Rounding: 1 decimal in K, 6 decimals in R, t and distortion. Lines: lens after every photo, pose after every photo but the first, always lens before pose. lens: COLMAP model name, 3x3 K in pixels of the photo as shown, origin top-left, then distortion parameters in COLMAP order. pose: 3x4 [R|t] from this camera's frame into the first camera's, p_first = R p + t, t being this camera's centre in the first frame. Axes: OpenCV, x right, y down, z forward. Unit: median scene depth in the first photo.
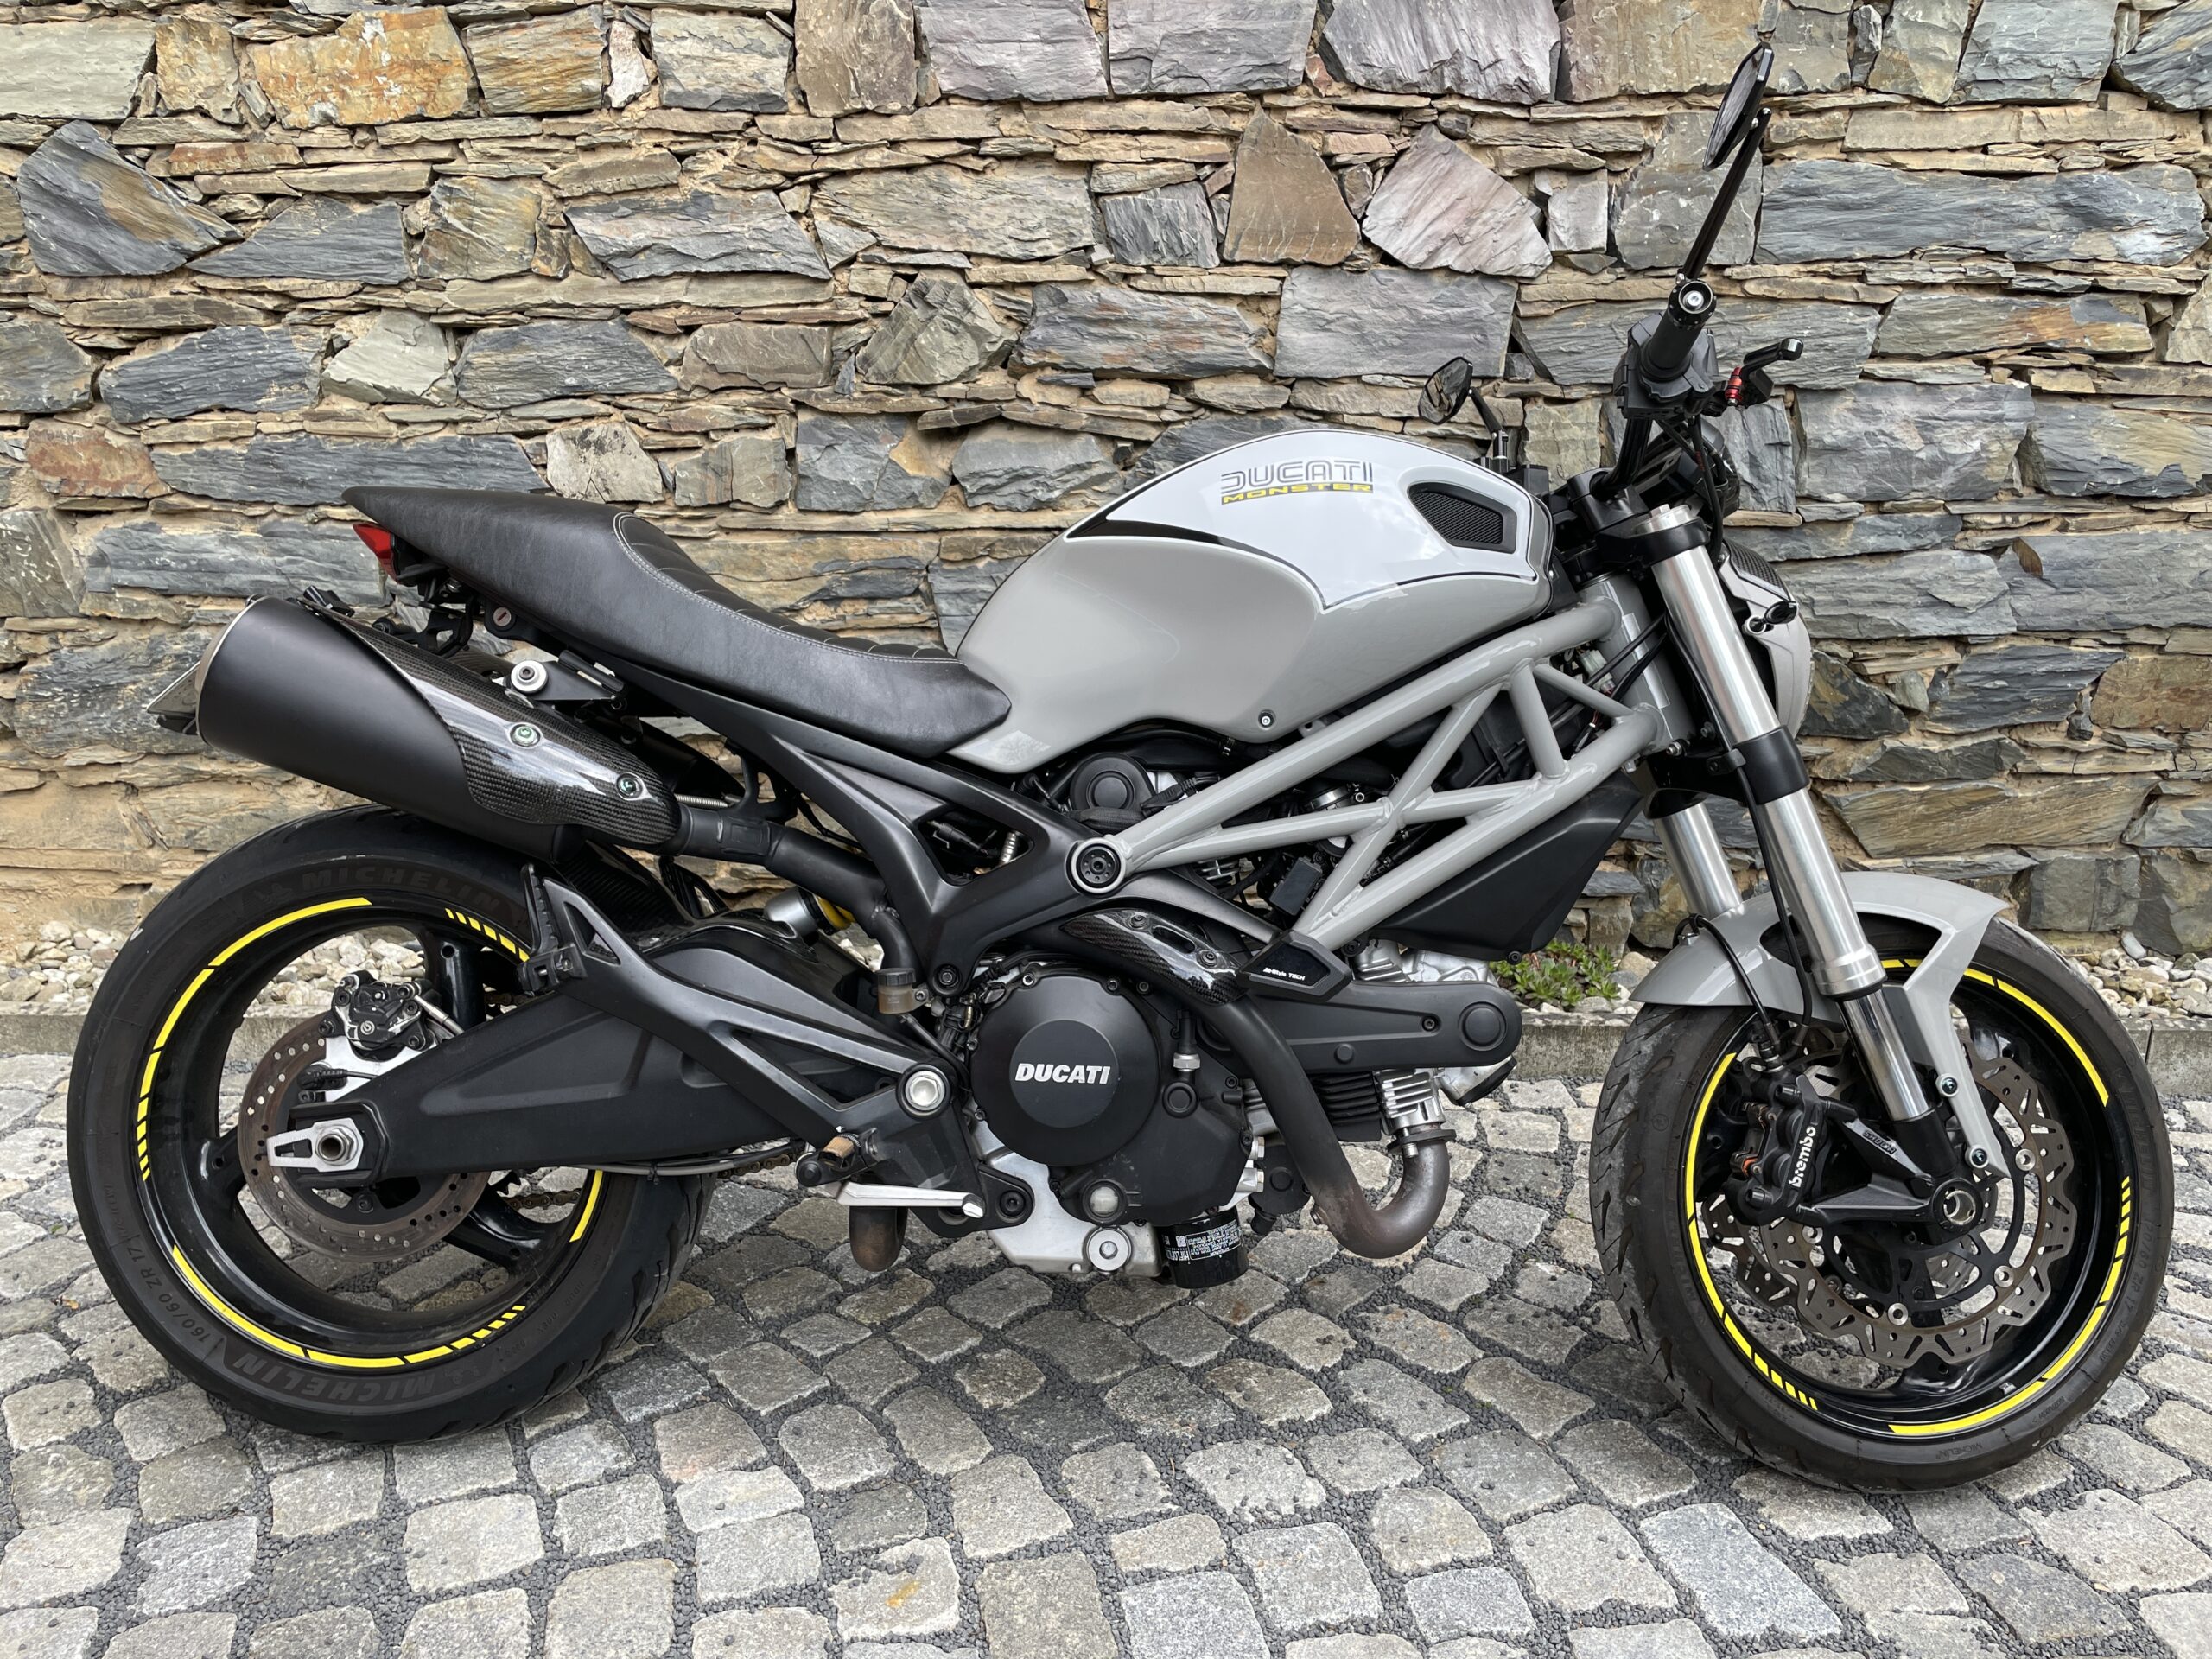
lens RADIAL K [[1686.8, 0, 1120.6], [0, 1686.8, 814.7], [0, 0, 1]] dist [0.088714, -0.125989]
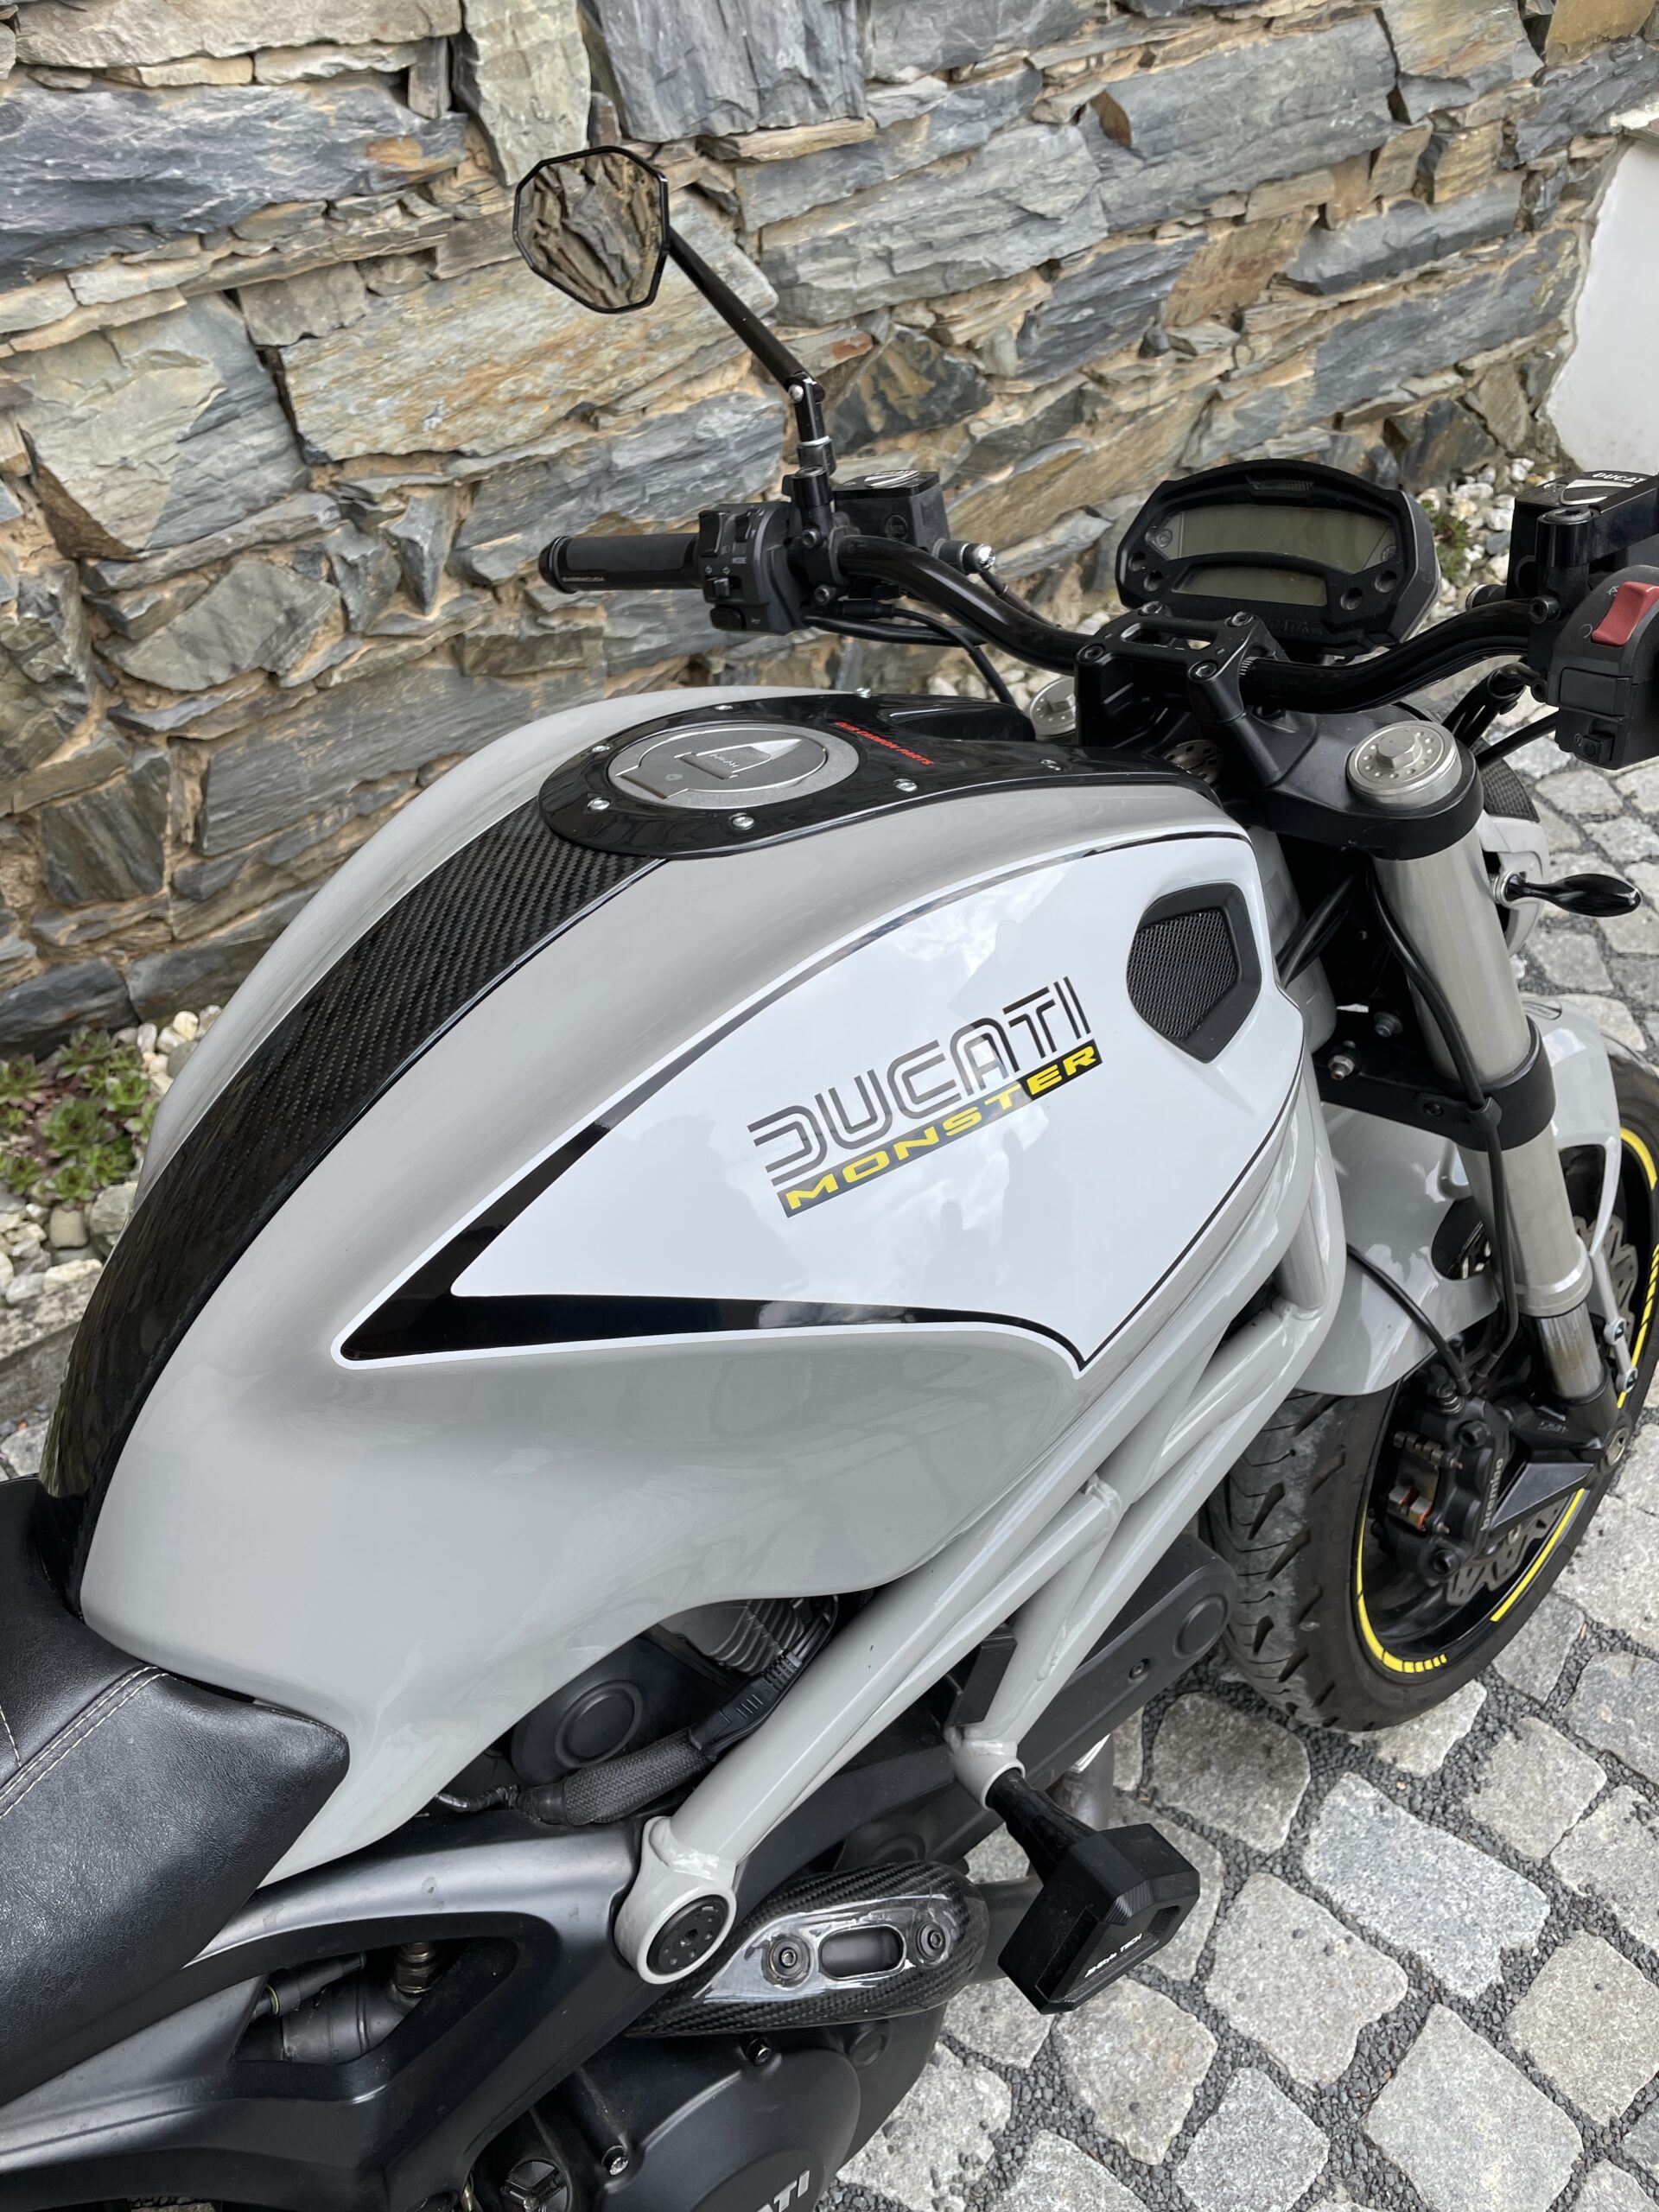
lens RADIAL K [[1686.8, 0, 821.5], [0, 1686.8, 1104.6], [0, 0, 1]] dist [0.088714, -0.125989]
pose [[0.793347, -0.431520, 0.429407, -0.052612], [0.137455, 0.814129, 0.564182, -0.250120], [-0.593048, -0.388568, 0.705201, 0.436824]]
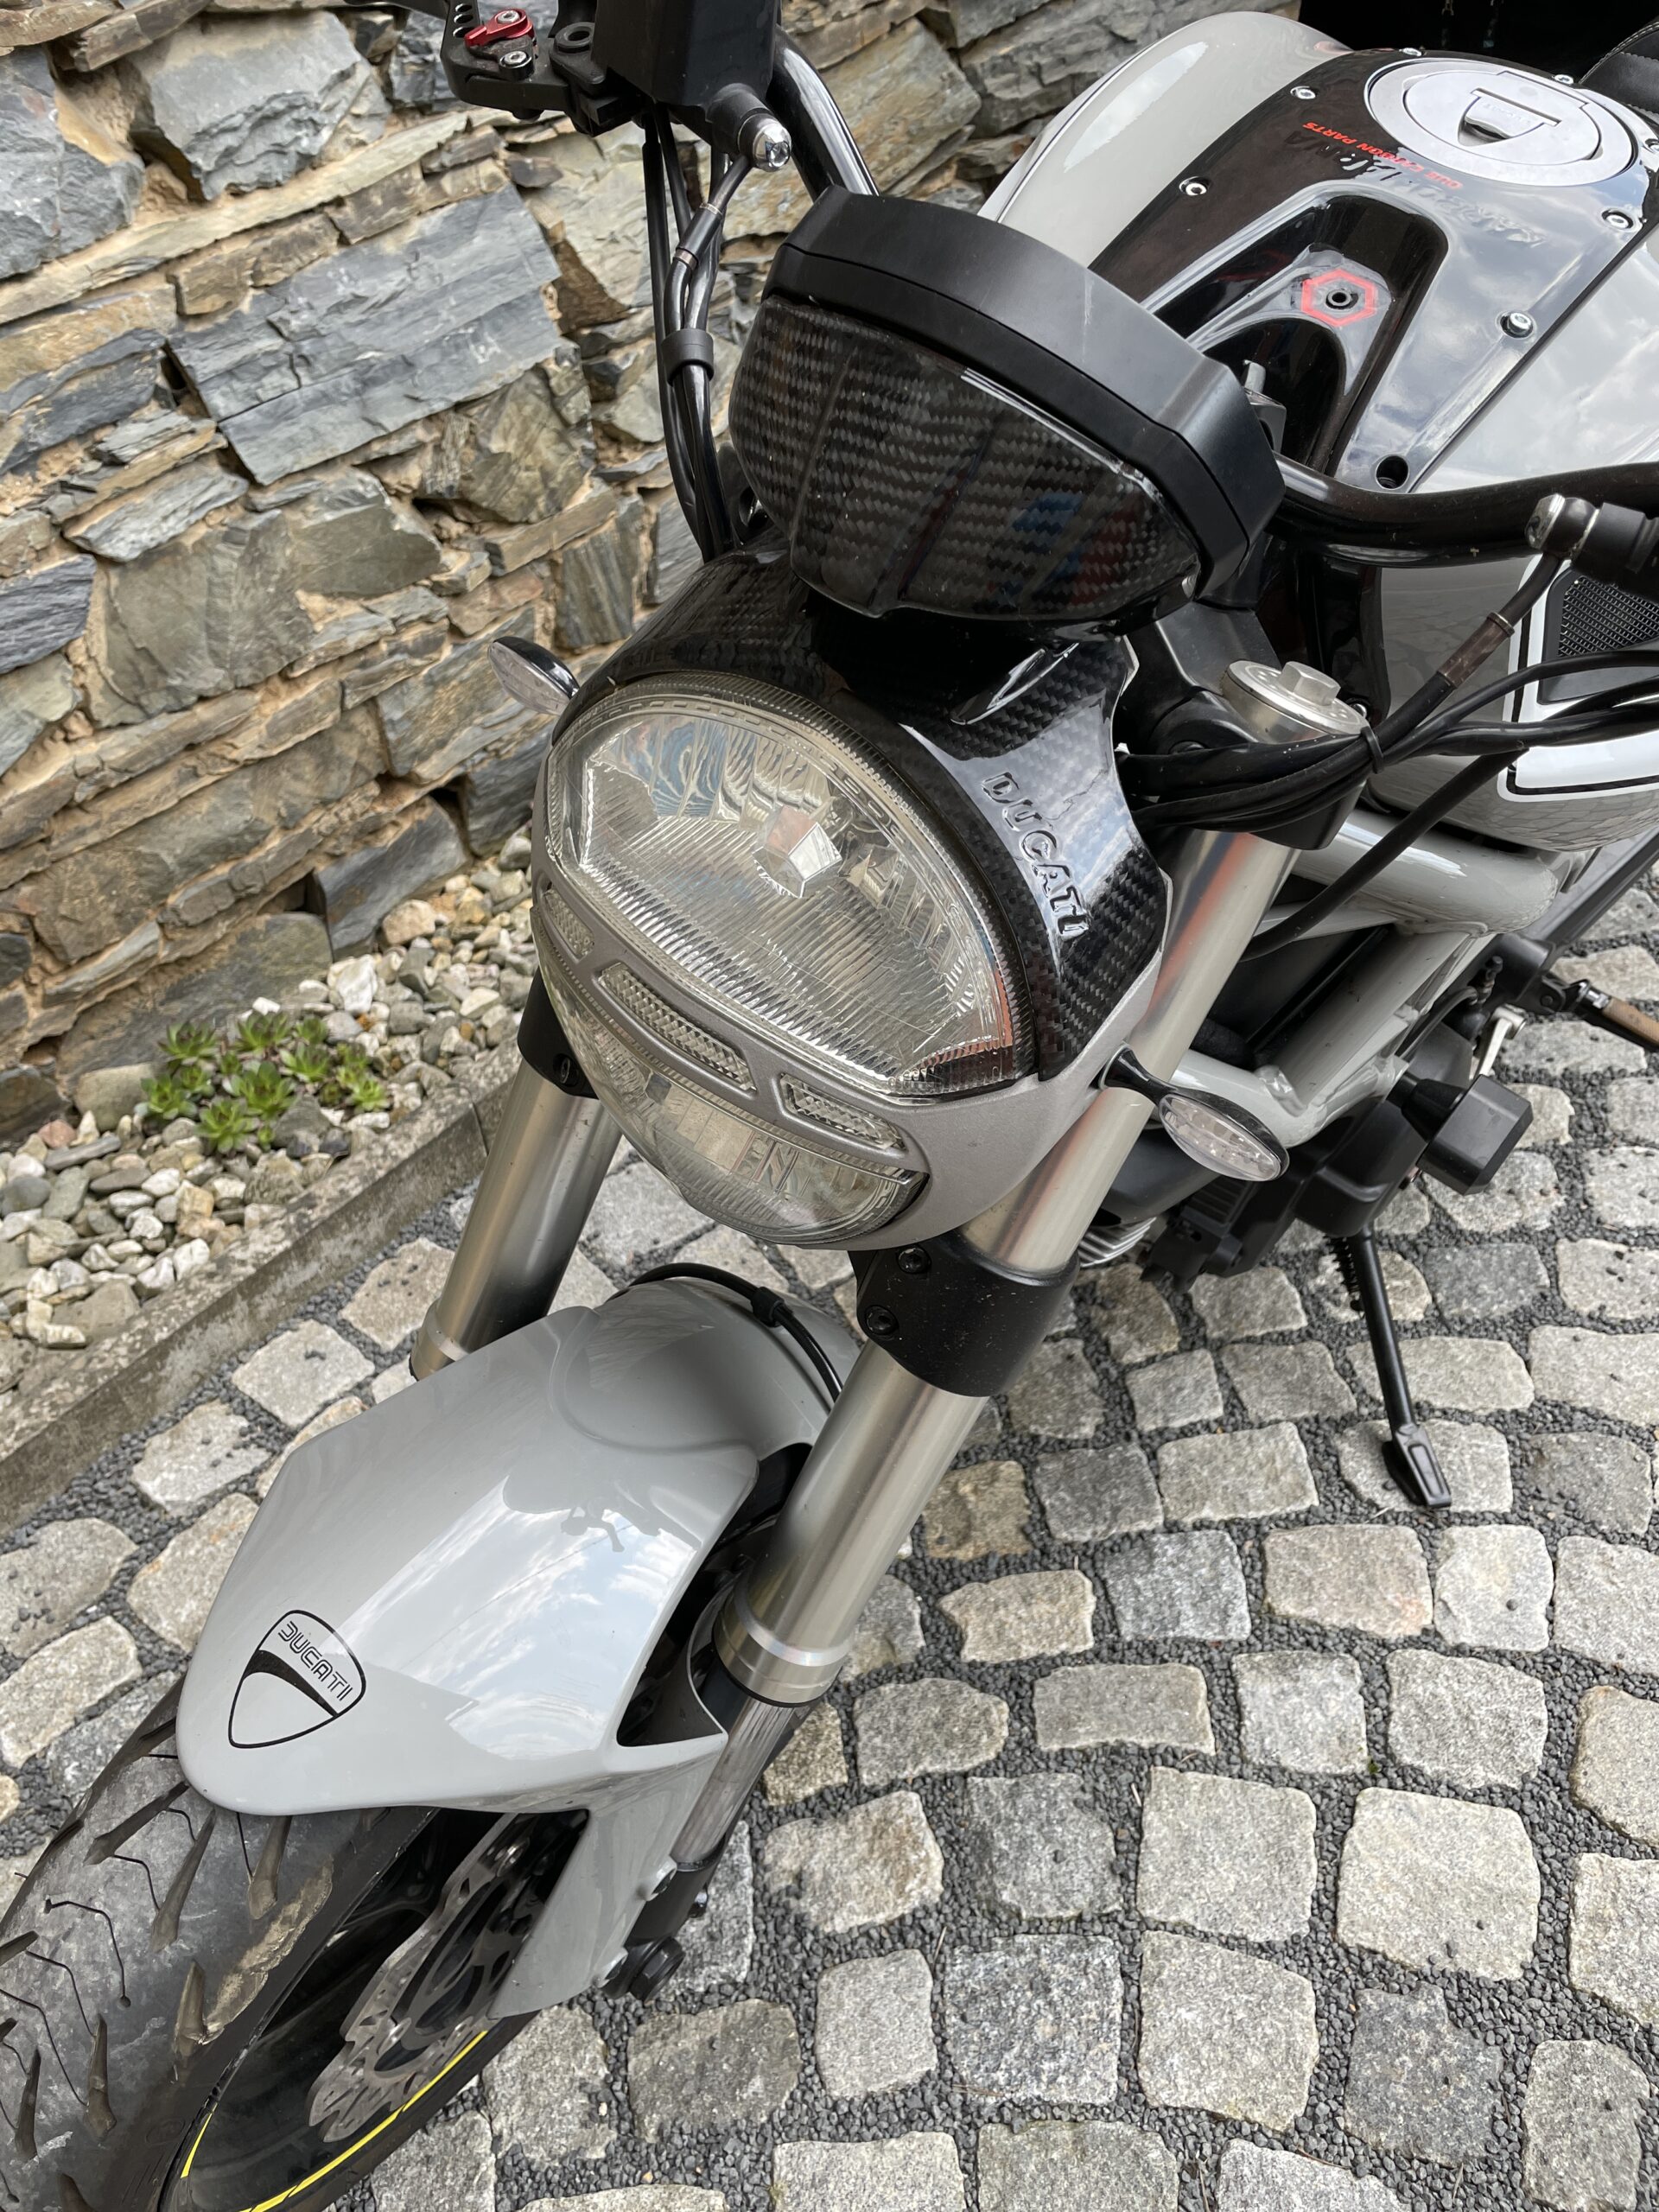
lens RADIAL K [[1686.8, 0, 812.6], [0, 1686.8, 1108.8], [0, 0, 1]] dist [0.088714, -0.125989]
pose [[0.620023, -0.555066, 0.554502, -0.458311], [0.299447, 0.820663, 0.486666, -0.157820], [-0.725191, -0.135700, 0.675043, 0.458147]]
